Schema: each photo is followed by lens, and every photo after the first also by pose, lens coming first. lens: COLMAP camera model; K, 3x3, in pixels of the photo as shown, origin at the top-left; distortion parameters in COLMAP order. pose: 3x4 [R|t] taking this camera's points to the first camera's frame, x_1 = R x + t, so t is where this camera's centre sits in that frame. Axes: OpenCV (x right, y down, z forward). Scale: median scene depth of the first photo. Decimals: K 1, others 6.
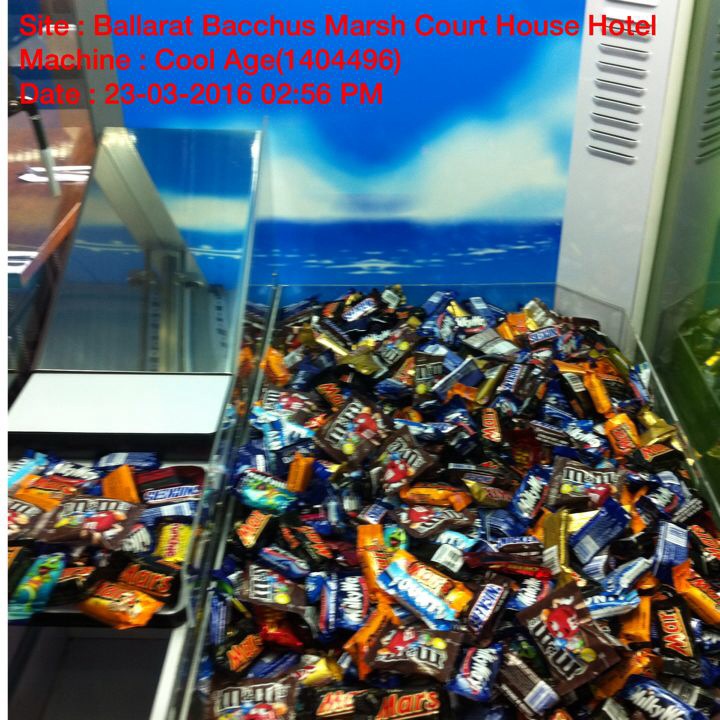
lens RADIAL K [[959.0, 0, 349.3], [0, 959.0, 406.5], [0, 0, 1]] dist [0.001488, -0.062534]
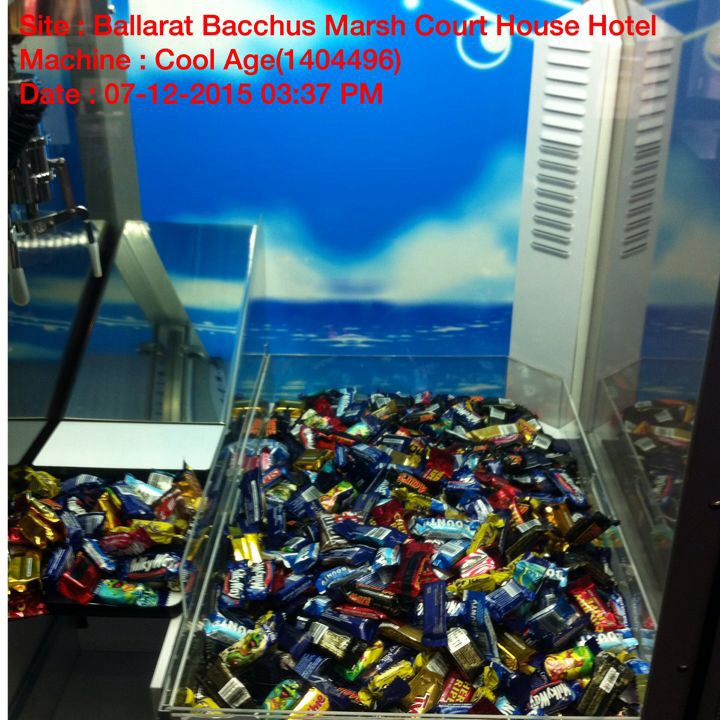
lens RADIAL K [[956.5, 0, 349.0], [0, 956.5, 381.1], [0, 0, 1]] dist [-0.020663, -0.087221]
pose [[0.999887, 0.014993, -0.000753, 0.024632], [-0.014985, 0.993830, -0.109901, 0.030854], [-0.000899, 0.109900, 0.993942, -0.148937]]
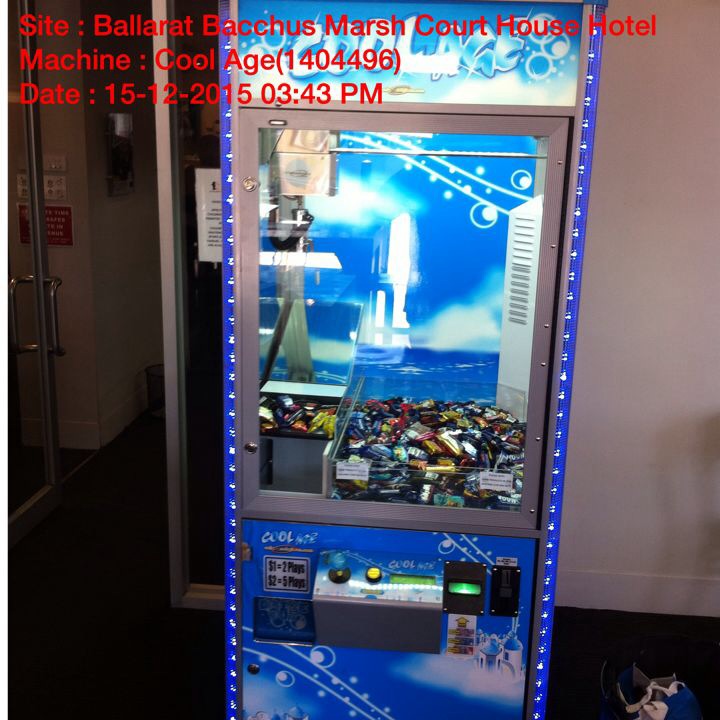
lens RADIAL K [[880.3, 0, 362.2], [0, 880.3, 352.1], [0, 0, 1]] dist [-0.024421, -0.037909]
pose [[0.996773, 0.055221, -0.058251, 0.030972], [-0.070658, 0.947978, -0.310395, 0.438369], [0.038080, 0.313509, 0.948821, -0.879562]]
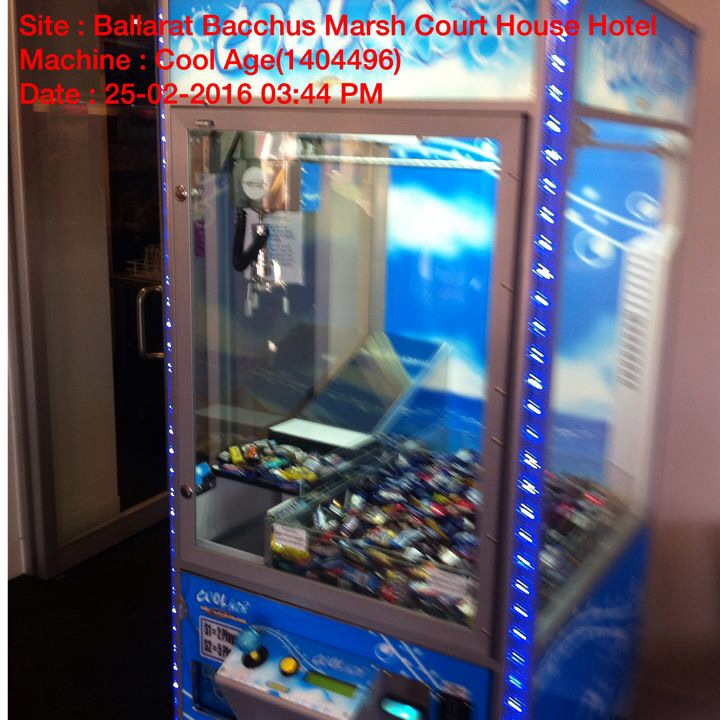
lens RADIAL K [[895.9, 0, 360.0], [0, 895.9, 360.0], [0, 0, 1]] dist [-0.011992, -0.044731]
pose [[0.891194, 0.151382, -0.427617, 0.500227], [-0.283205, 0.922065, -0.263802, 0.255877], [0.354356, 0.356203, 0.864611, -0.583960]]
